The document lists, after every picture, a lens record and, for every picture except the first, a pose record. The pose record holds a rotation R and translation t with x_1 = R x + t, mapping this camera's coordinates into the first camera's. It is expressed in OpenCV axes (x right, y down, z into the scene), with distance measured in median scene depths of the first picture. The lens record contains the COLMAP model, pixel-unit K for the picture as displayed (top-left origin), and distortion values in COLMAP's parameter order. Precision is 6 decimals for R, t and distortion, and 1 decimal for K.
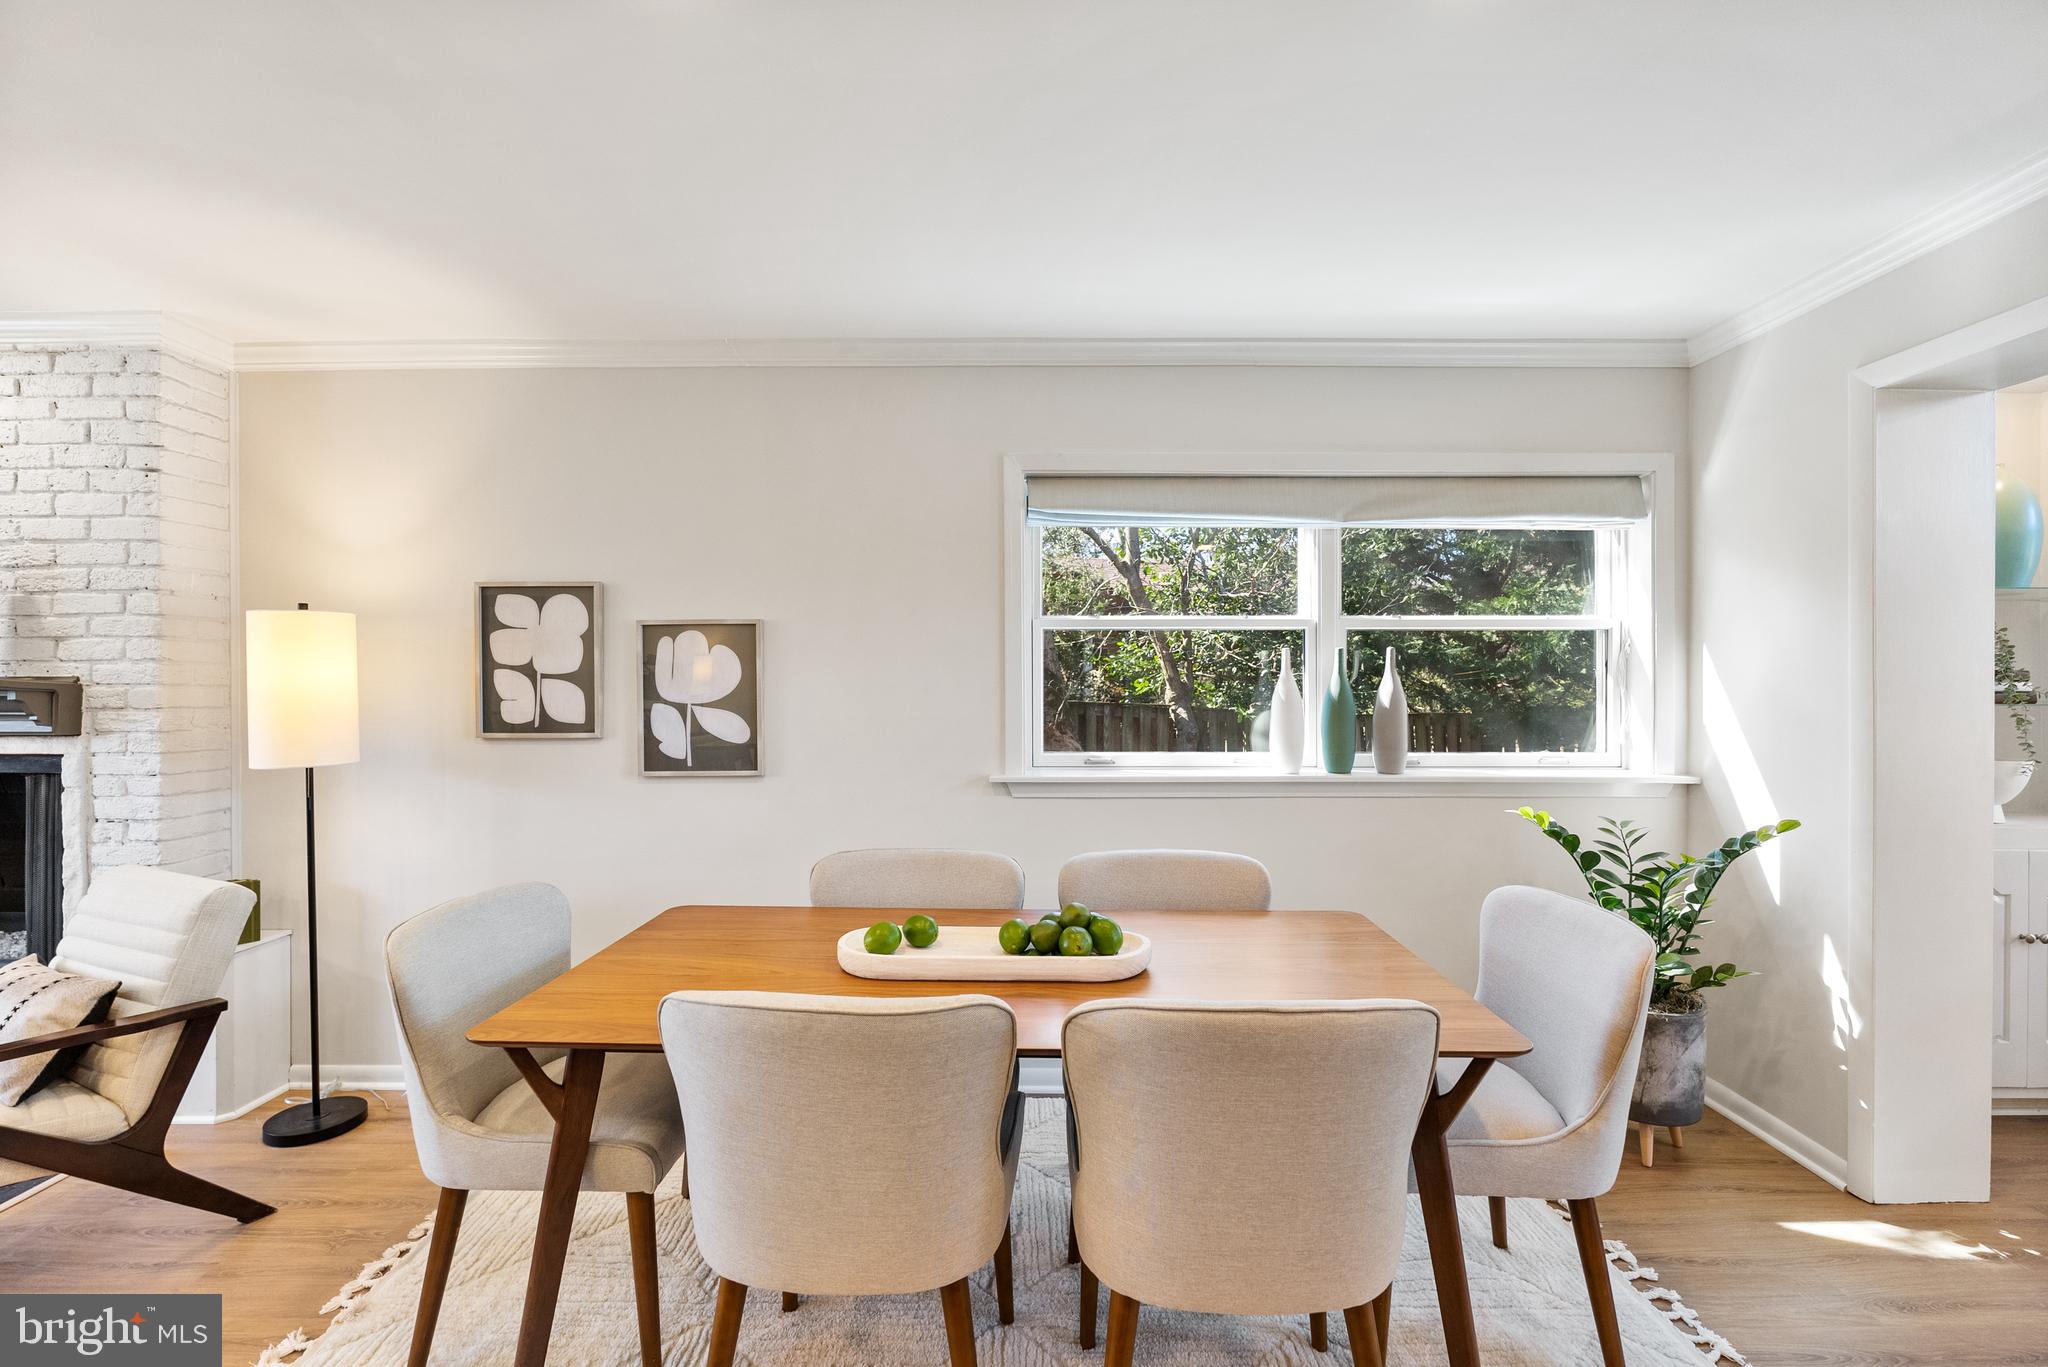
lens RADIAL K [[919.0, 0, 1028.1], [0, 919.0, 686.7], [0, 0, 1]] dist [-0.003736, -0.000426]
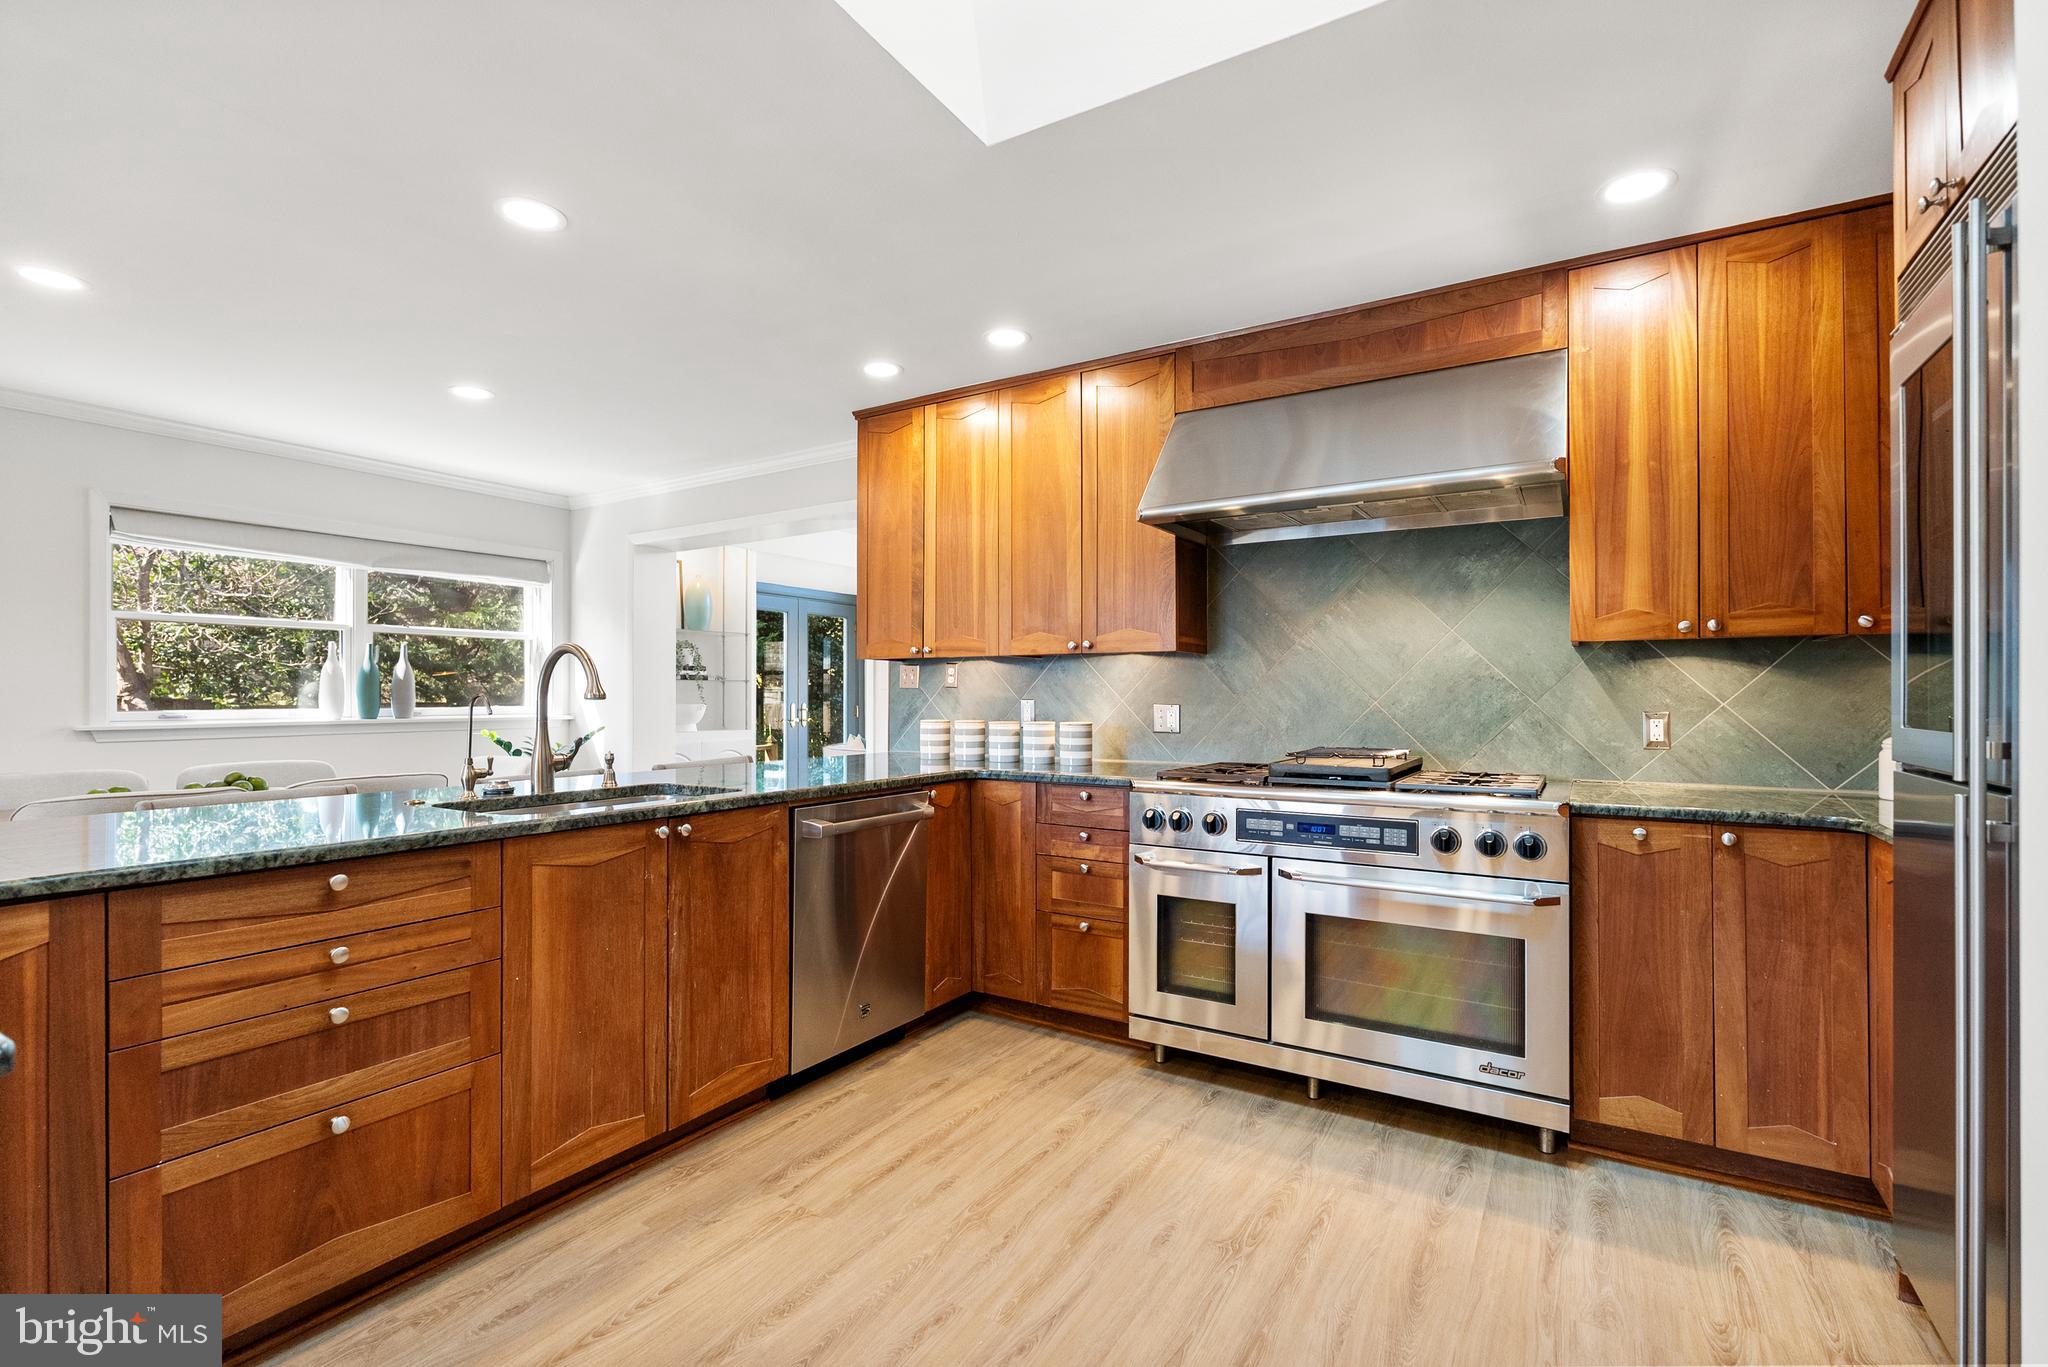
lens RADIAL K [[919.0, 0, 1030.6], [0, 919.0, 690.1], [0, 0, 1]] dist [-0.003736, -0.000426]
pose [[0.520137, 0.003681, 0.854075, -0.453972], [0.001720, 0.999984, -0.005357, 0.054052], [-0.854081, 0.004255, 0.520122, -0.879880]]
